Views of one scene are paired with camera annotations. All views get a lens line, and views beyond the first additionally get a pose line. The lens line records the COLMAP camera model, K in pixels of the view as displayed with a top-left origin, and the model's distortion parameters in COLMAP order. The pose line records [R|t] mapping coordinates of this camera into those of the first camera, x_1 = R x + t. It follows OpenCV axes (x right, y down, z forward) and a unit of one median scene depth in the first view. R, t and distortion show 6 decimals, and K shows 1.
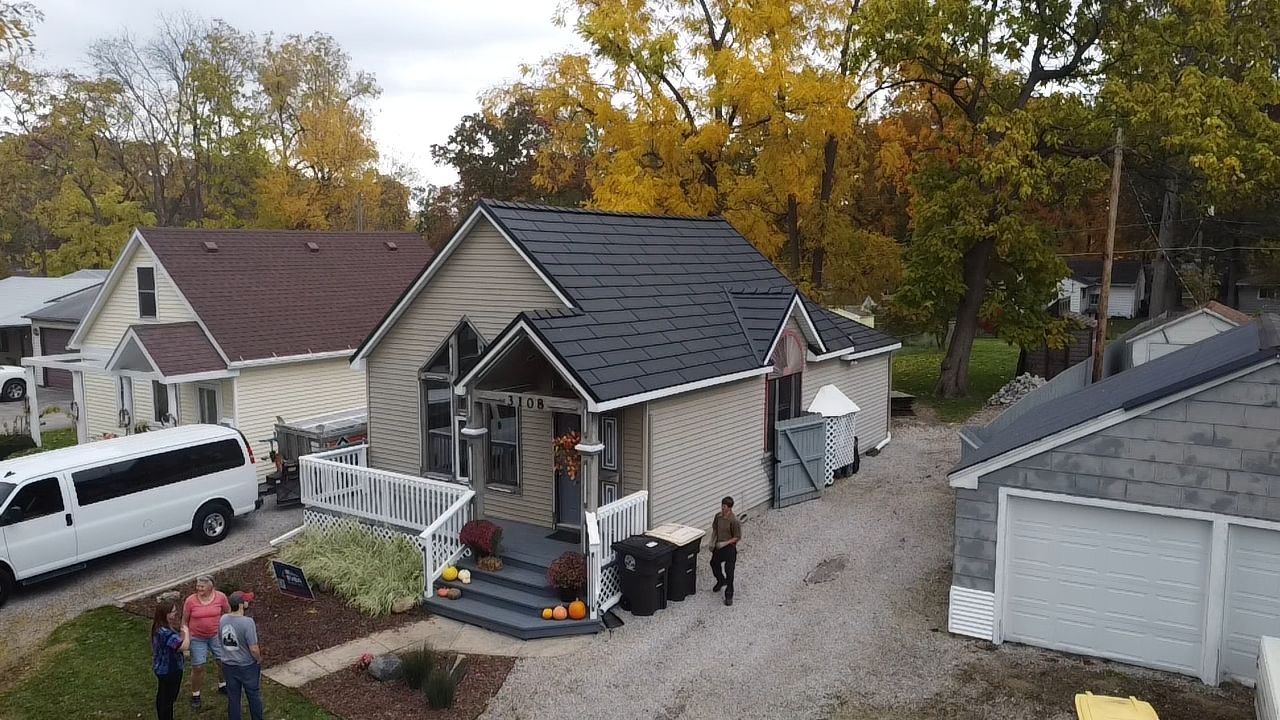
lens RADIAL K [[943.3, 0, 640.0], [0, 943.3, 360.0], [0, 0, 1]] dist [-0.004948, -0.002717]
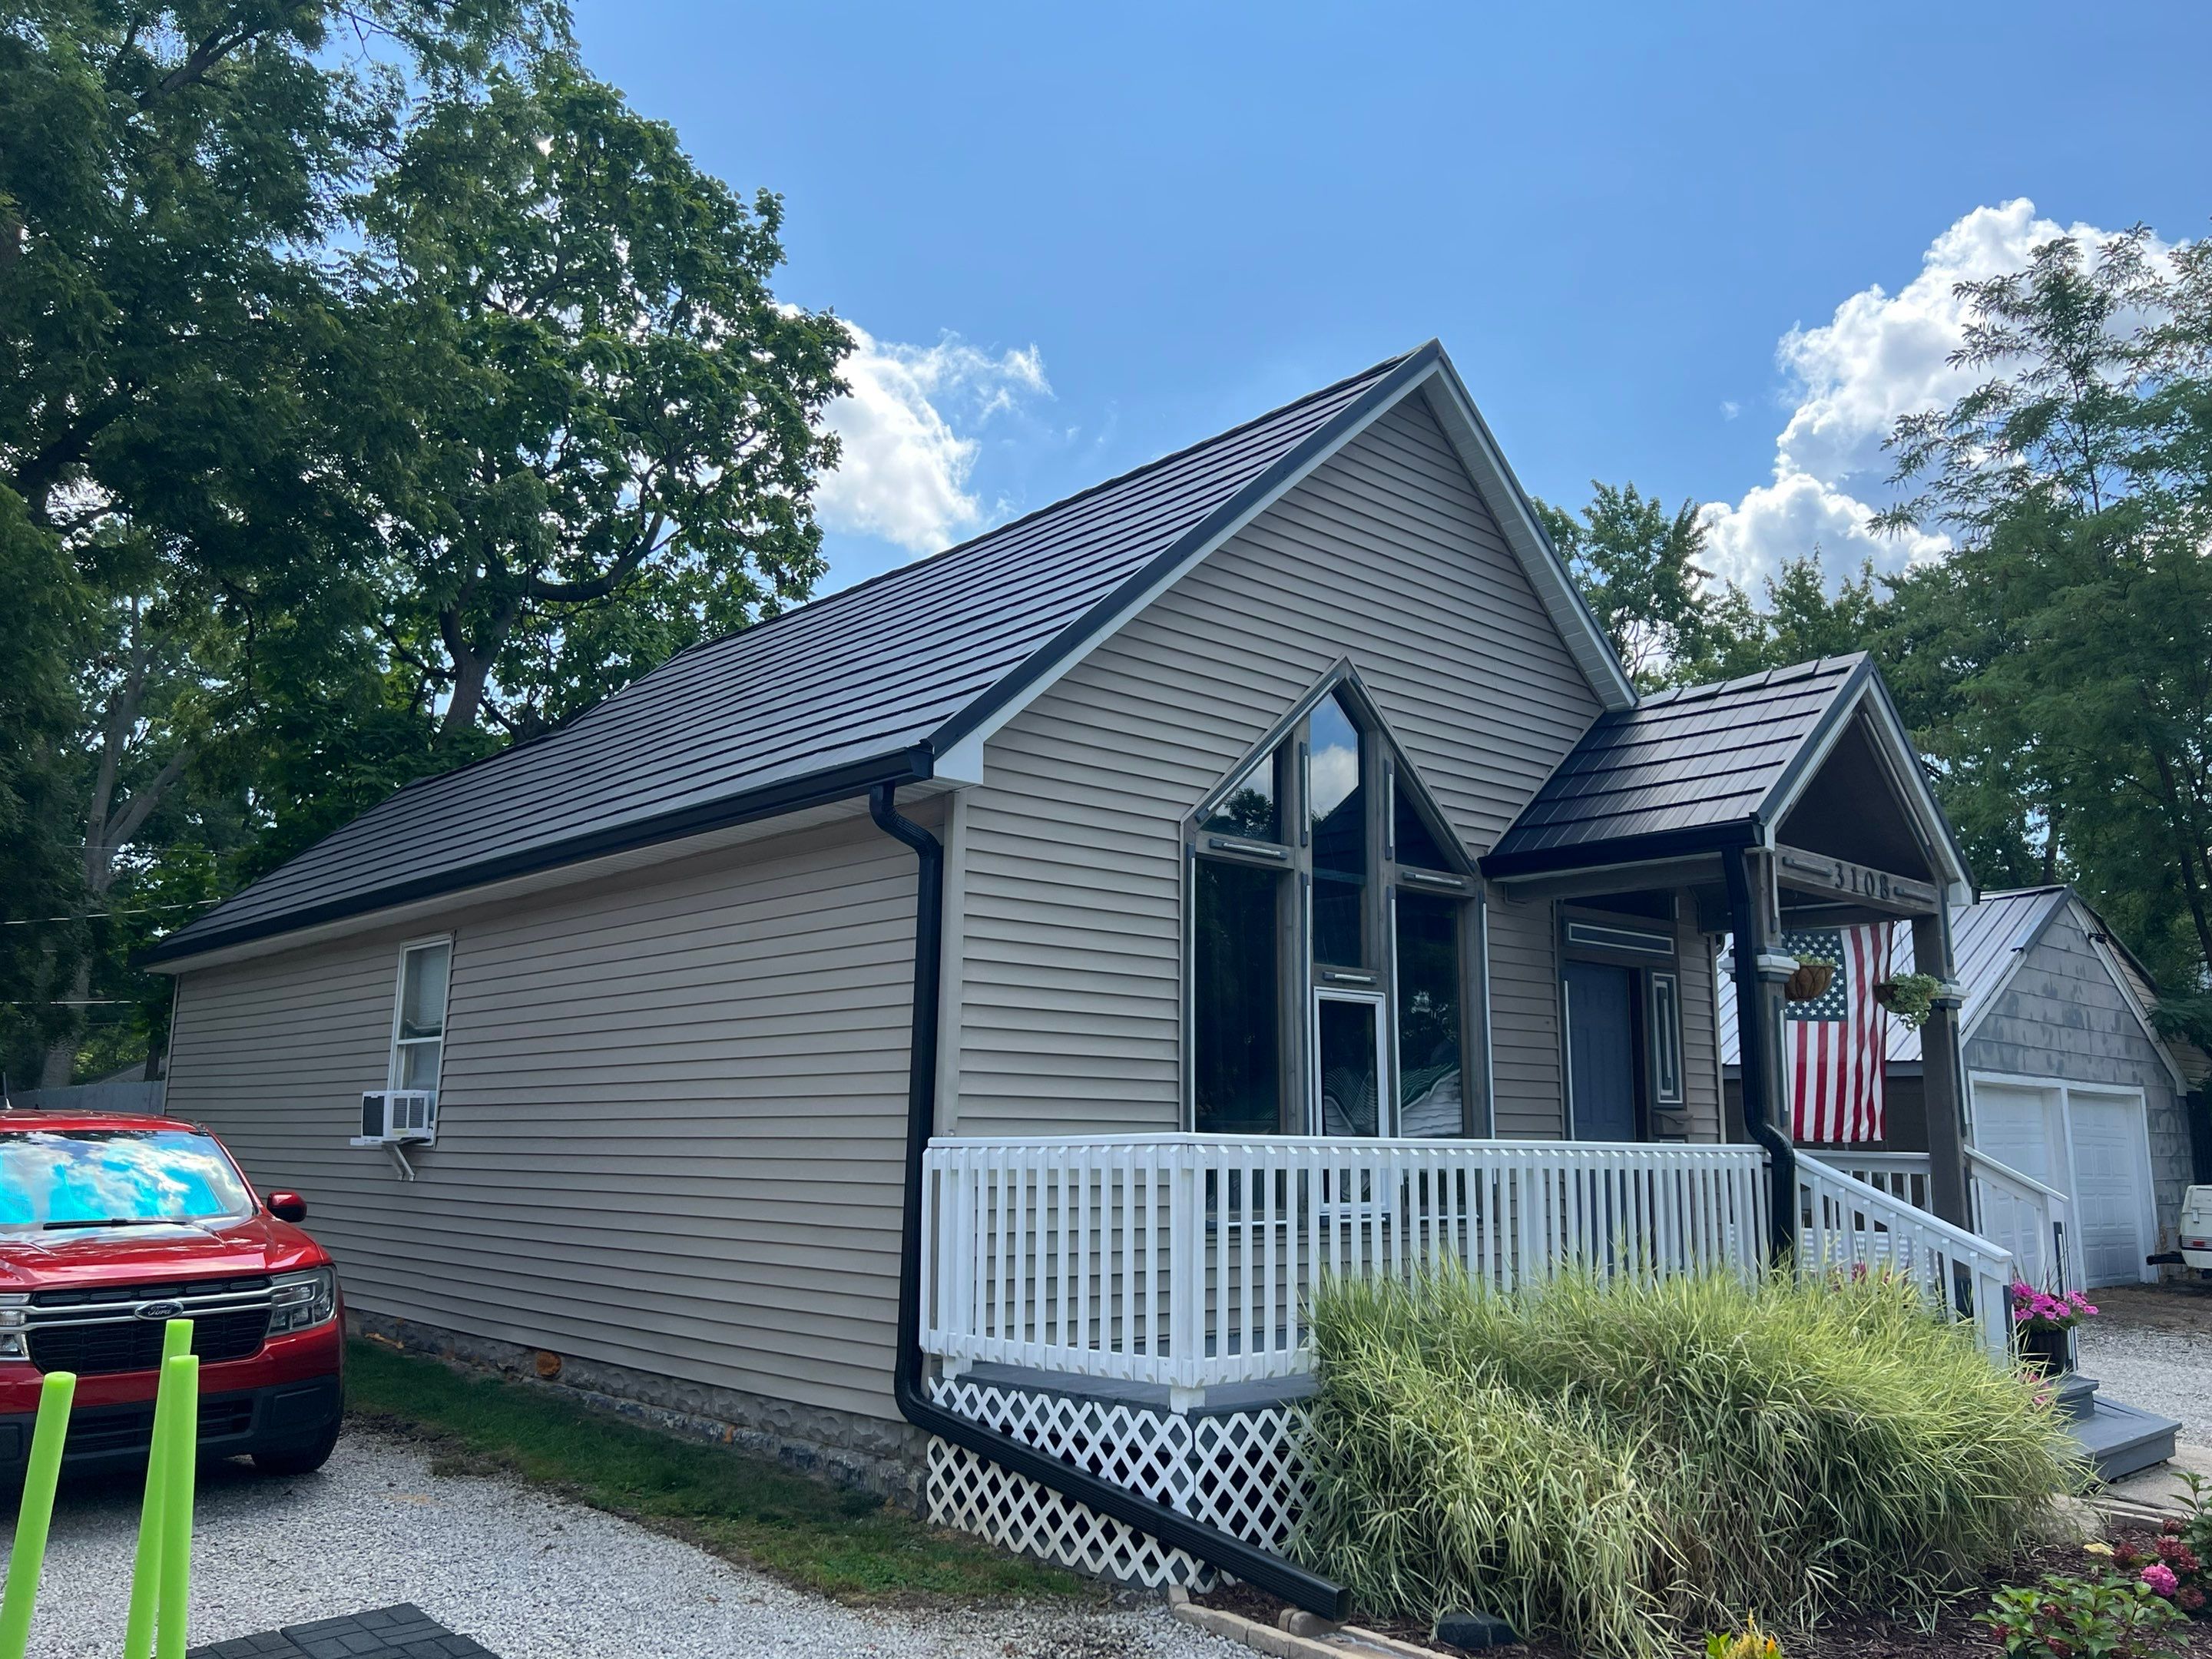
lens RADIAL K [[1655.1, 0, 1103.8], [0, 1655.1, 834.8], [0, 0, 1]] dist [0.057238, -0.093539]
pose [[0.258397, 0.170441, 0.950884, -0.699219], [0.095474, 0.974988, -0.200706, 0.108834], [-0.961309, 0.142646, 0.235661, 0.934332]]
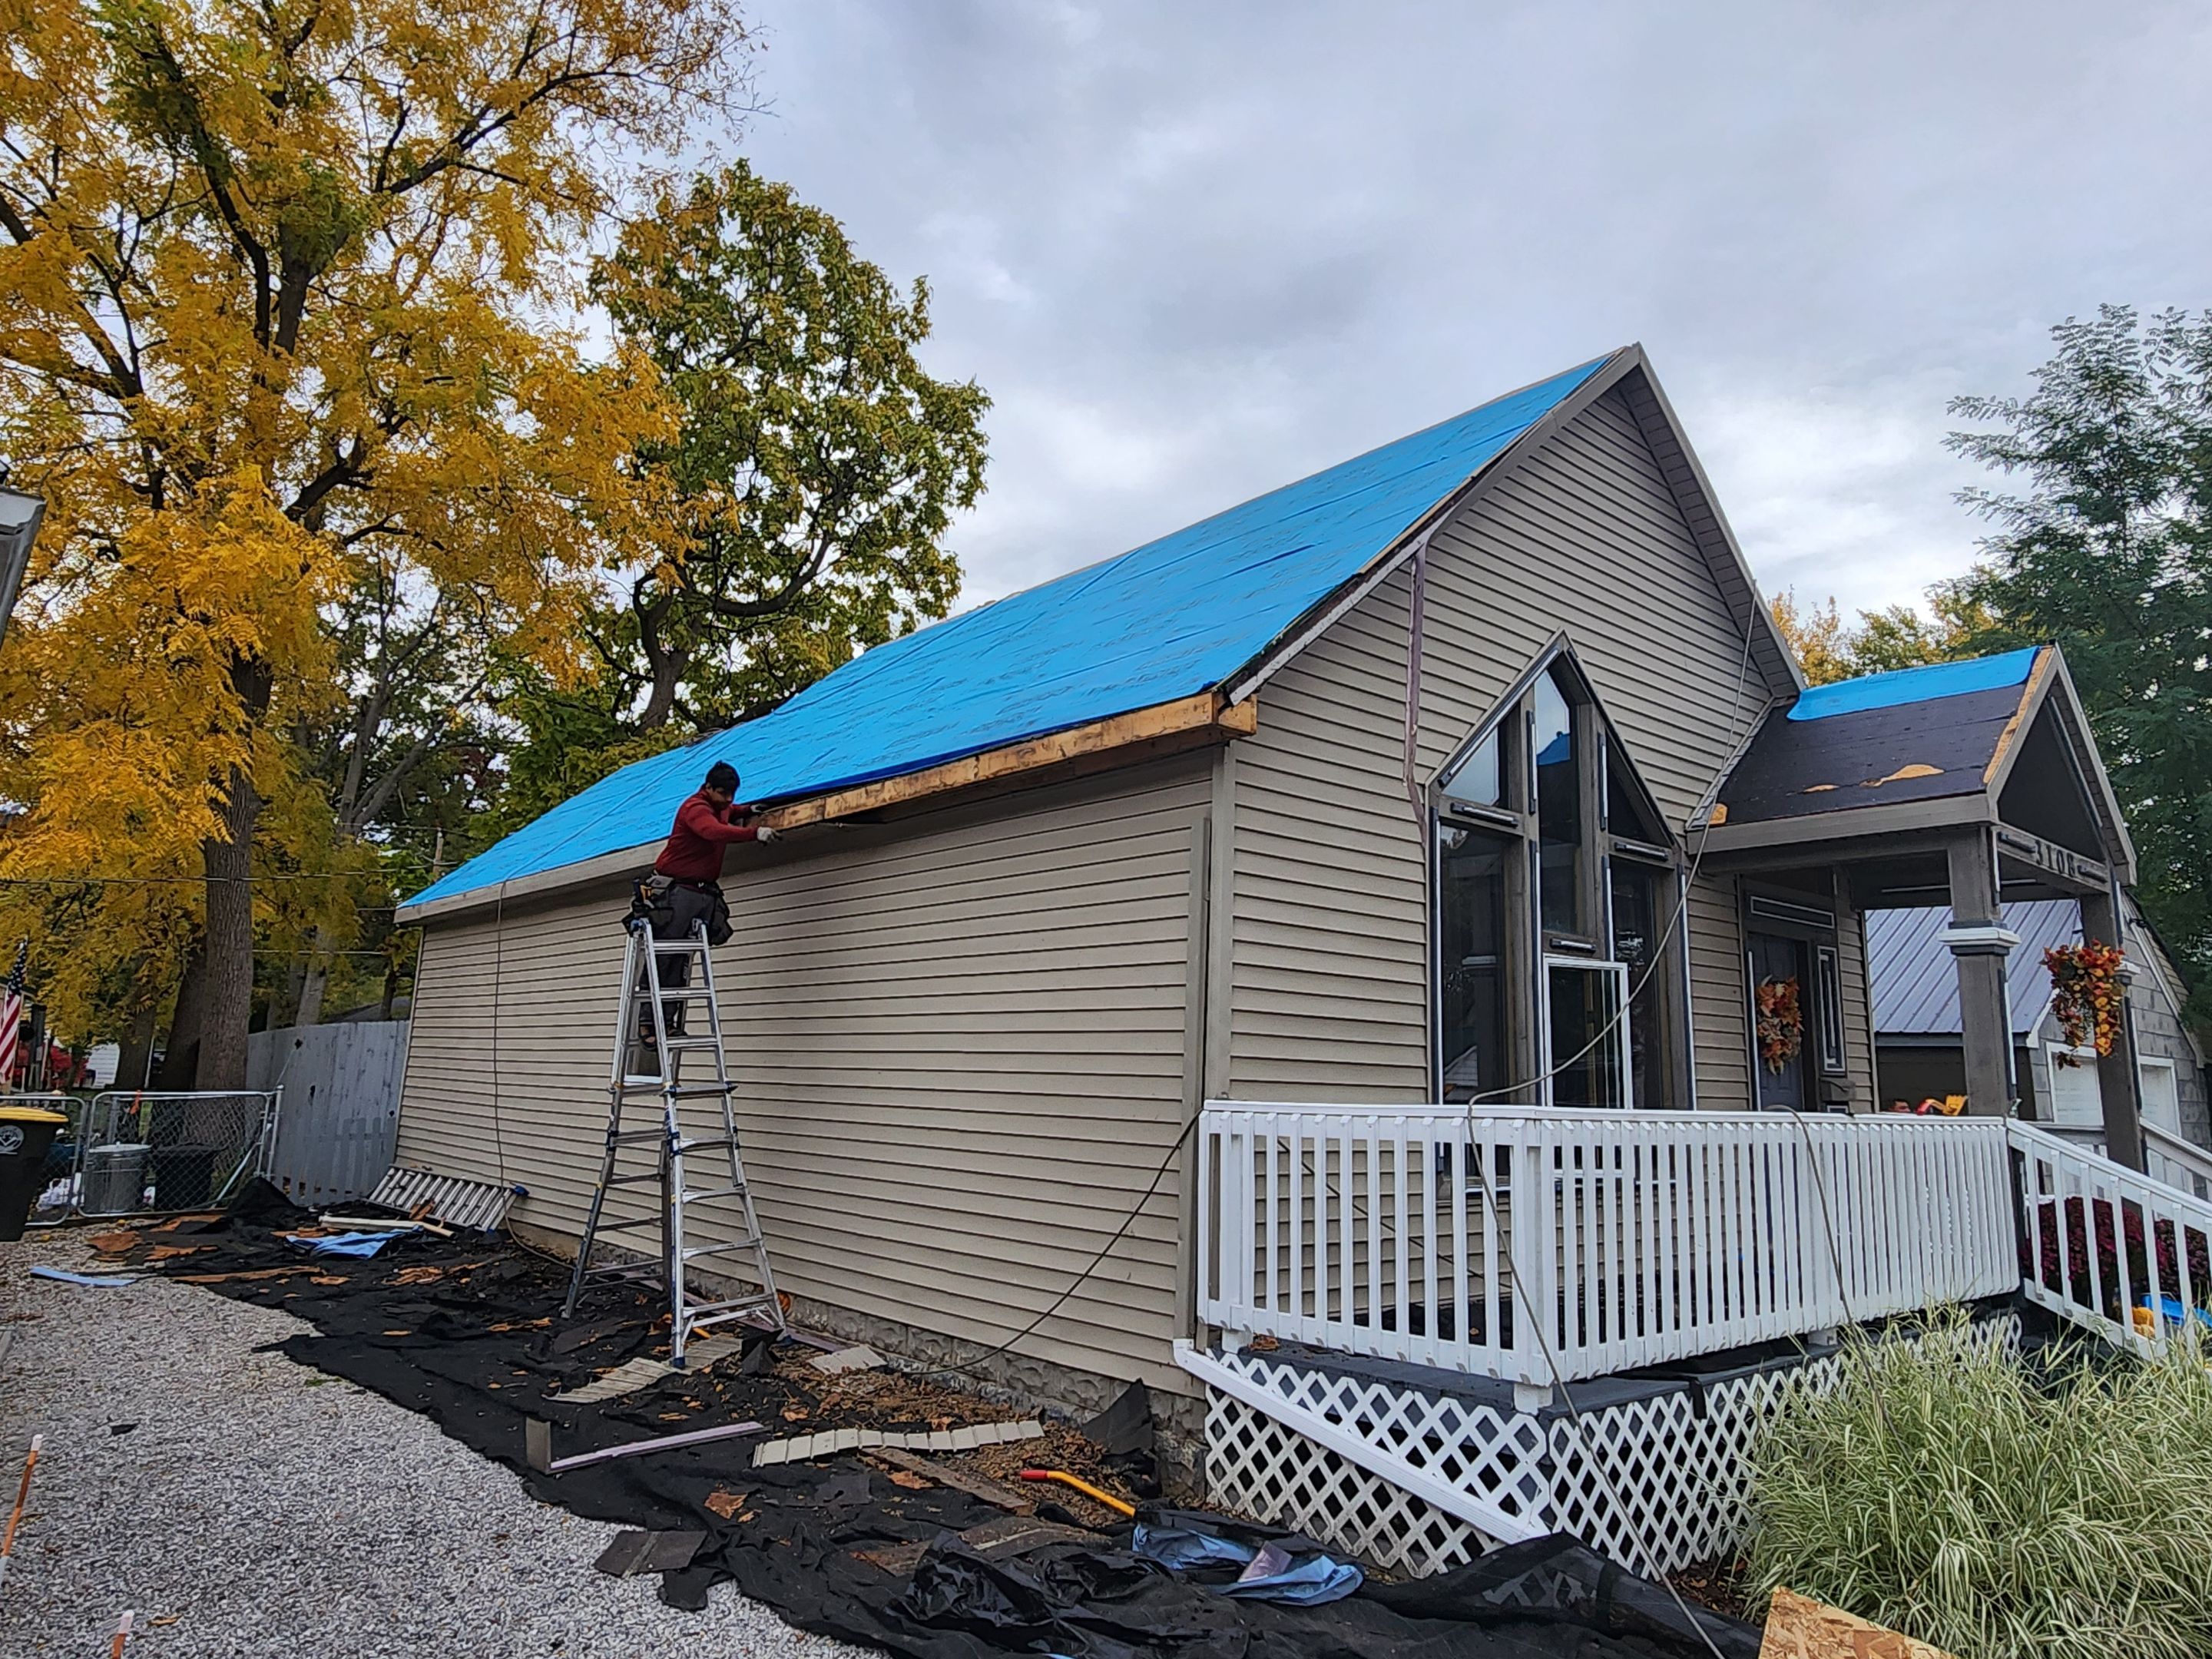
lens RADIAL K [[1373.5, 0, 1102.1], [0, 1373.5, 802.8], [0, 0, 1]] dist [0.026600, -0.042383]
pose [[0.293201, 0.192806, 0.936407, -0.638601], [0.074981, 0.971799, -0.223570, 0.098215], [-0.953106, 0.135764, 0.270476, 1.006936]]
